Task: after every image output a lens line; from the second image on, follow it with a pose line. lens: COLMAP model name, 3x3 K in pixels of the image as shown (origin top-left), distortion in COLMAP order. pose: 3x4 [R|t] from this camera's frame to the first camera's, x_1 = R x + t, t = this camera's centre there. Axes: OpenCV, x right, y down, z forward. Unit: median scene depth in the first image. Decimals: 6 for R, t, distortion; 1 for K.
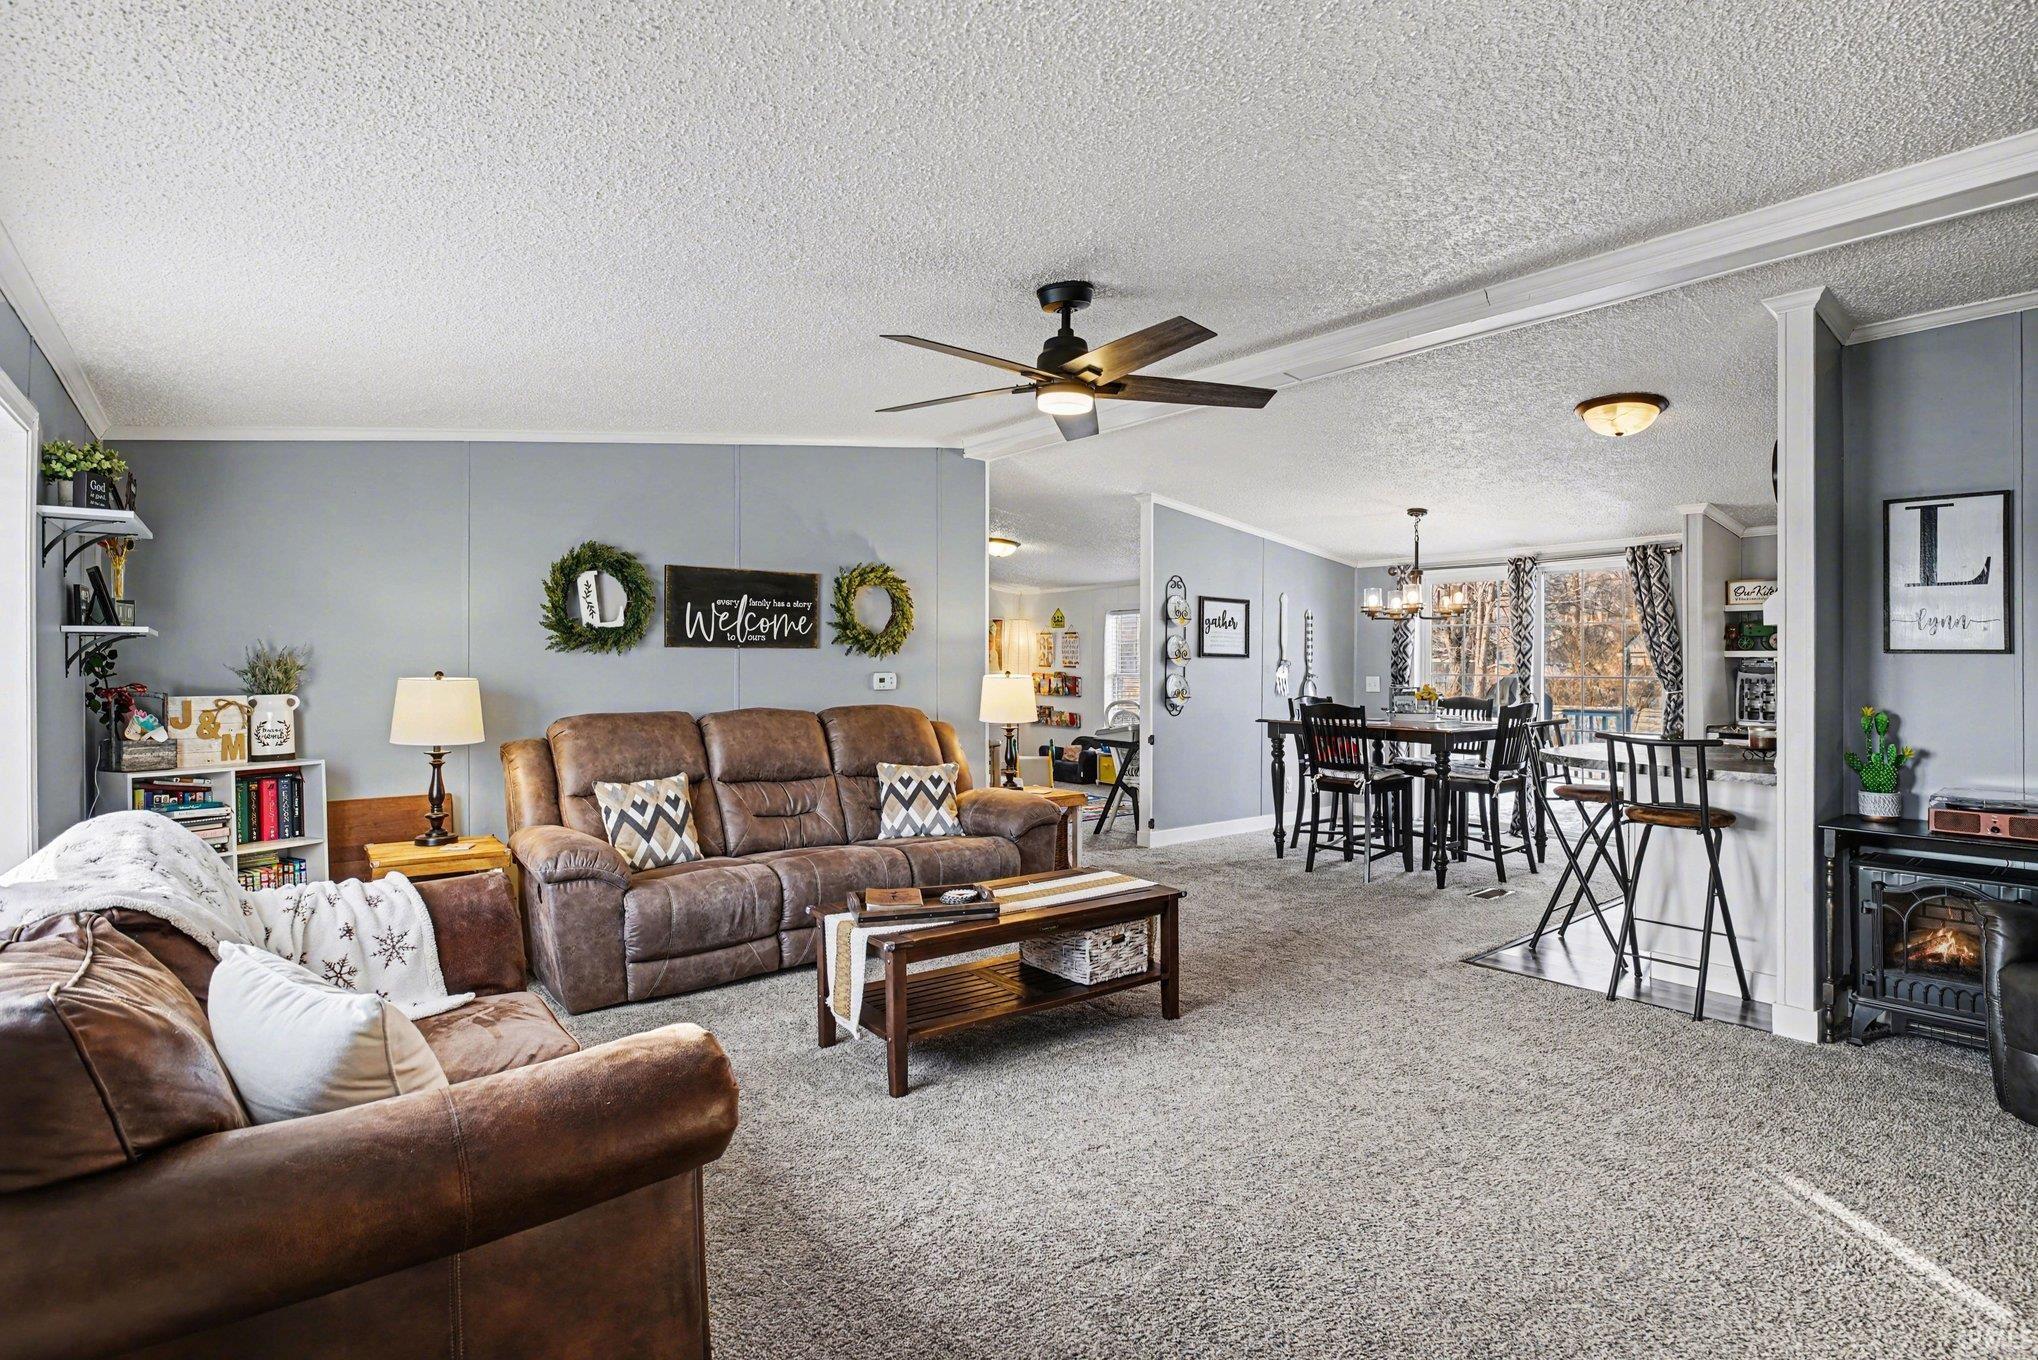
lens RADIAL K [[1007.3, 0, 1033.6], [0, 1007.3, 682.7], [0, 0, 1]] dist [-0.018459, -0.002559]
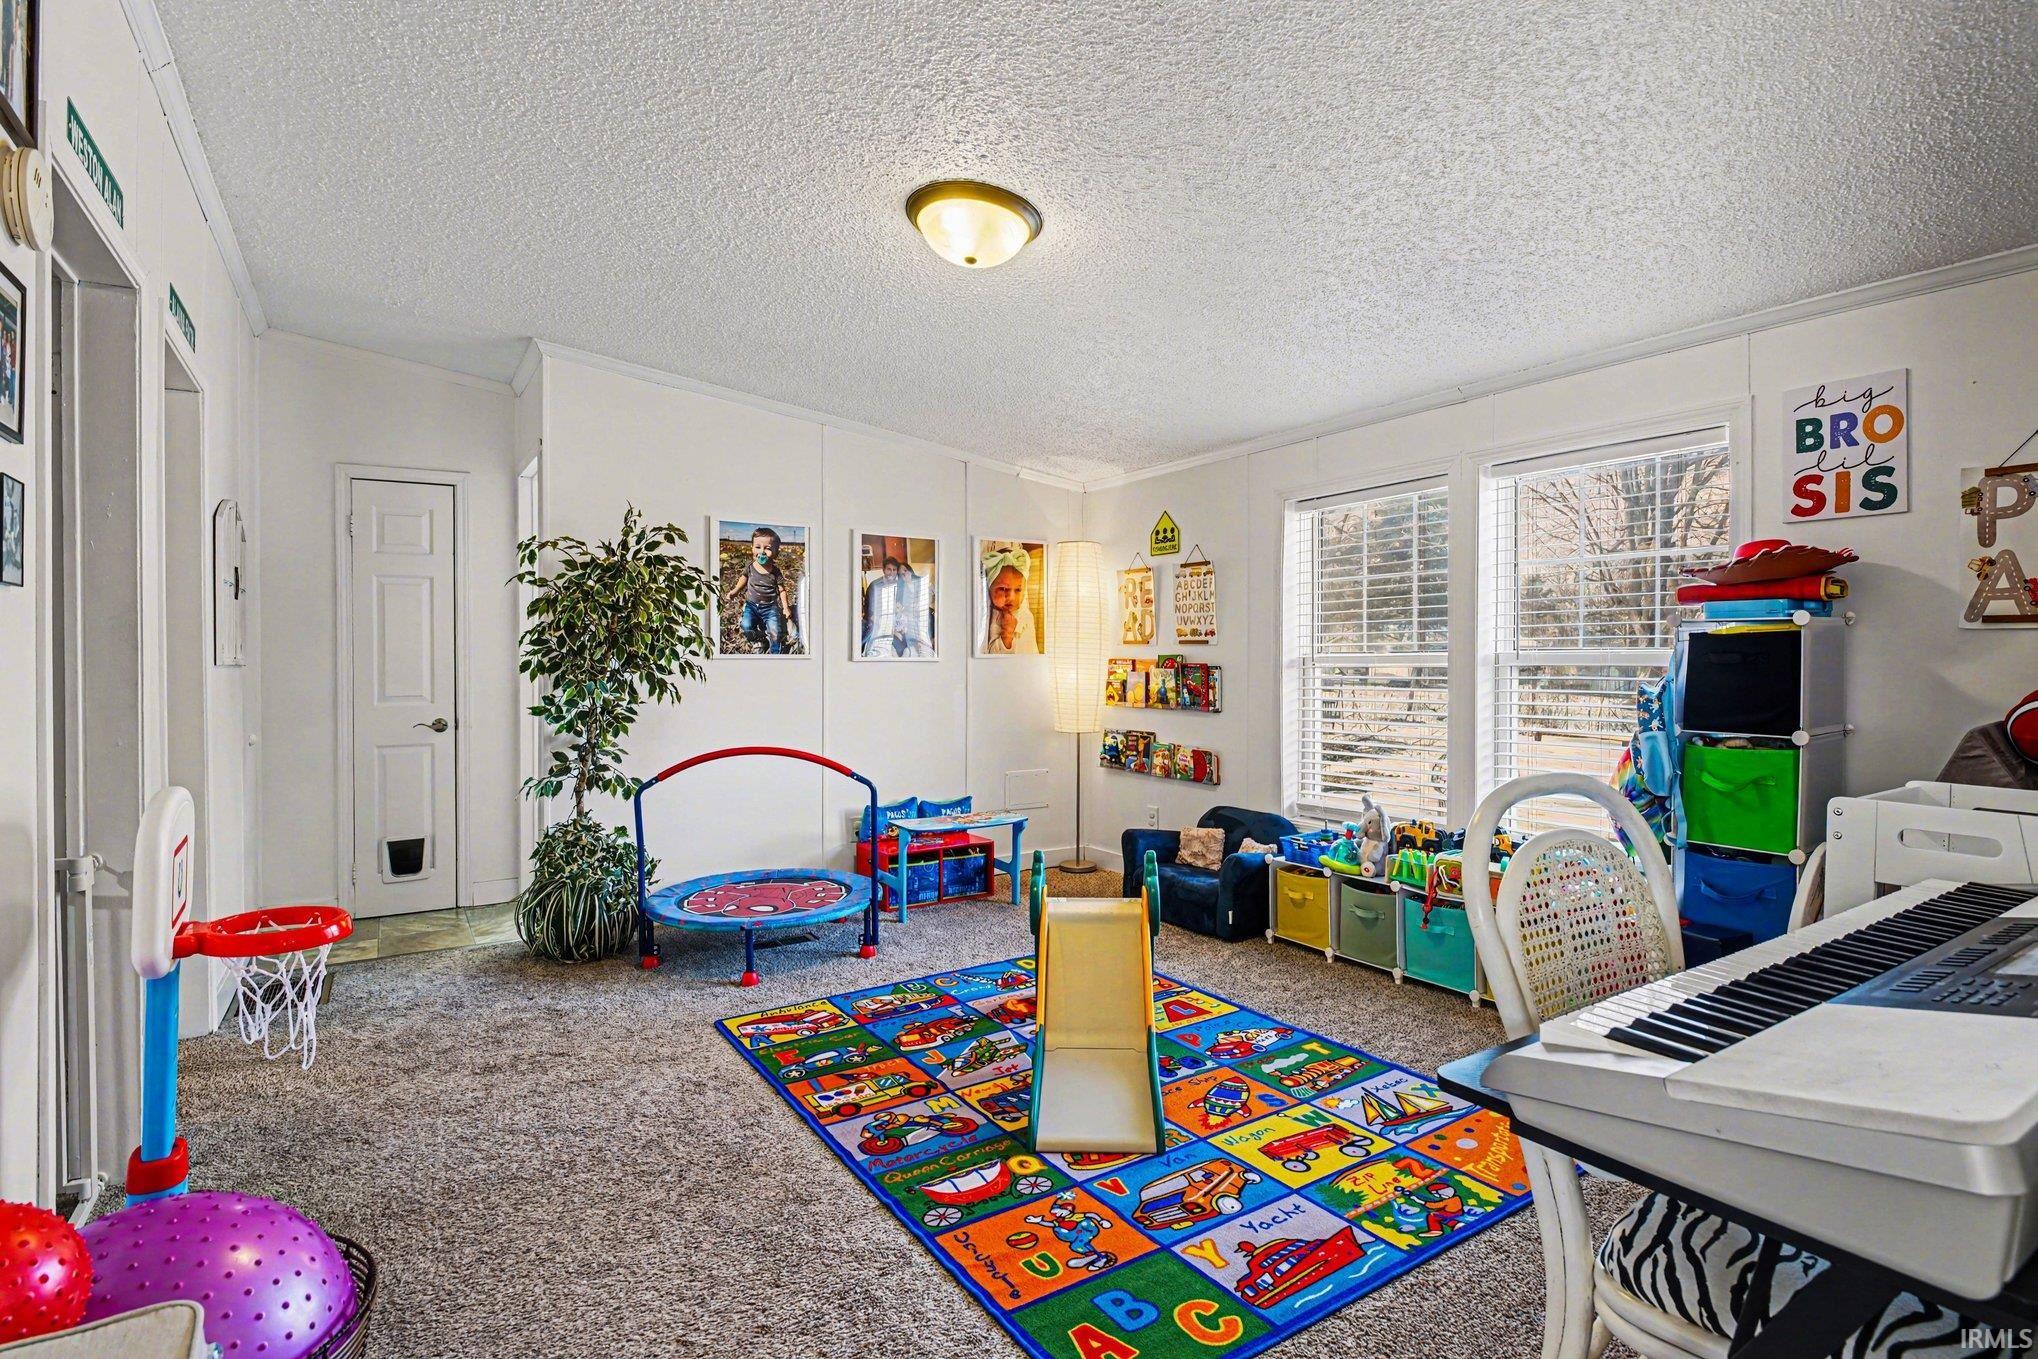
lens RADIAL K [[1007.3, 0, 1039.9], [0, 1007.3, 663.9], [0, 0, 1]] dist [-0.018459, -0.002559]
pose [[0.995202, -0.012236, -0.097070, 0.018907], [0.010449, 0.999767, -0.018897, 0.001335], [0.097279, 0.017792, 0.995098, 0.857062]]
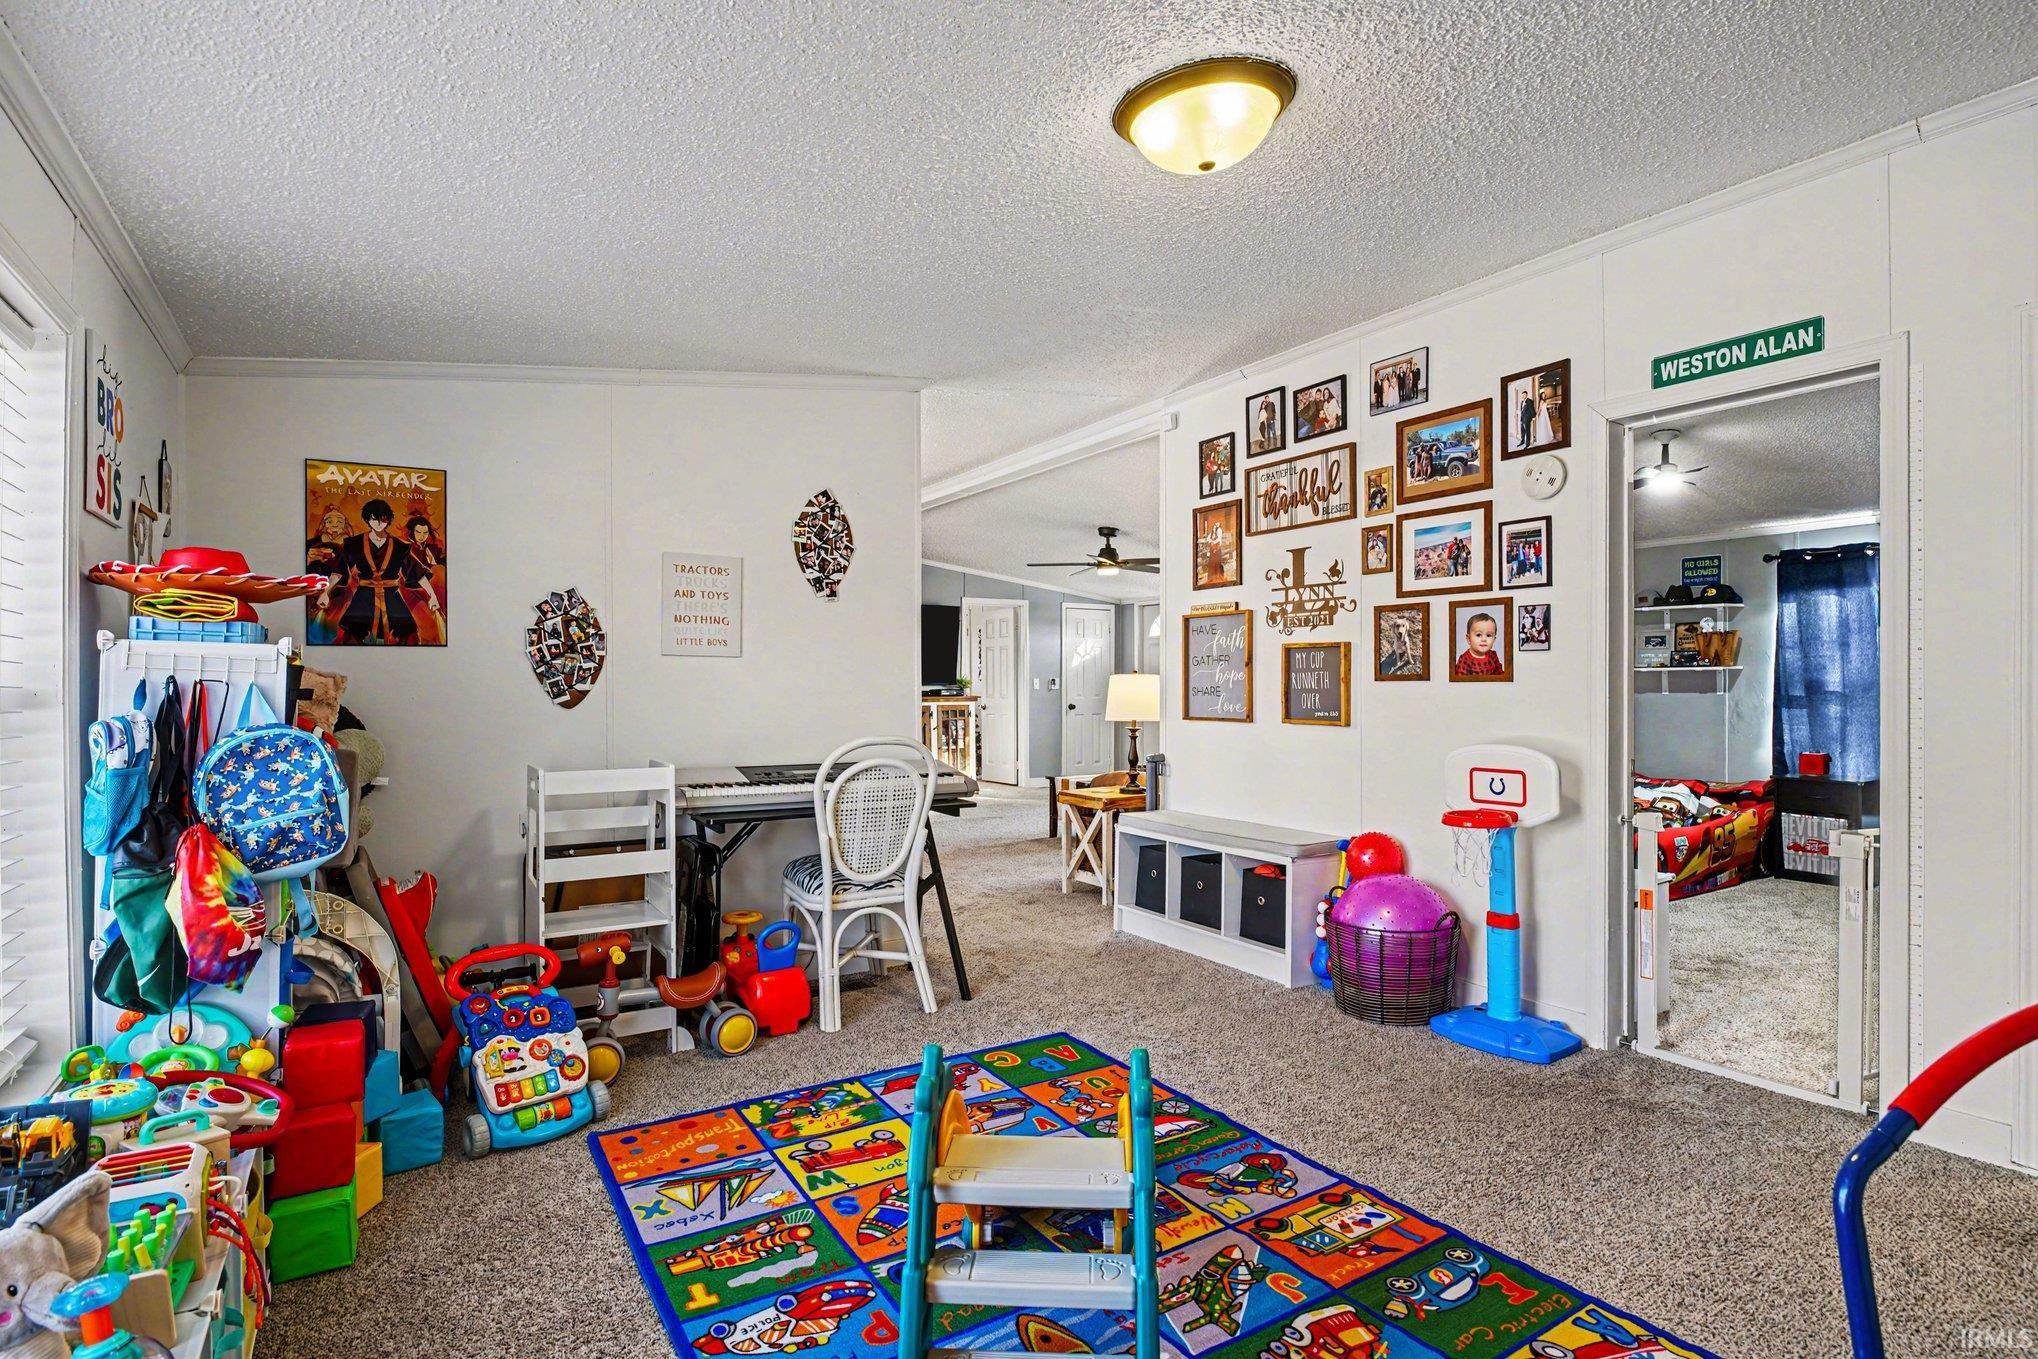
lens RADIAL K [[1007.3, 0, 1030.2], [0, 1007.3, 688.6], [0, 0, 1]] dist [-0.018459, -0.002559]
pose [[-0.993791, -0.002854, 0.111226, -0.024180], [-0.000095, 0.999692, 0.024799, -0.014684], [-0.111263, 0.024634, -0.993486, 1.505118]]
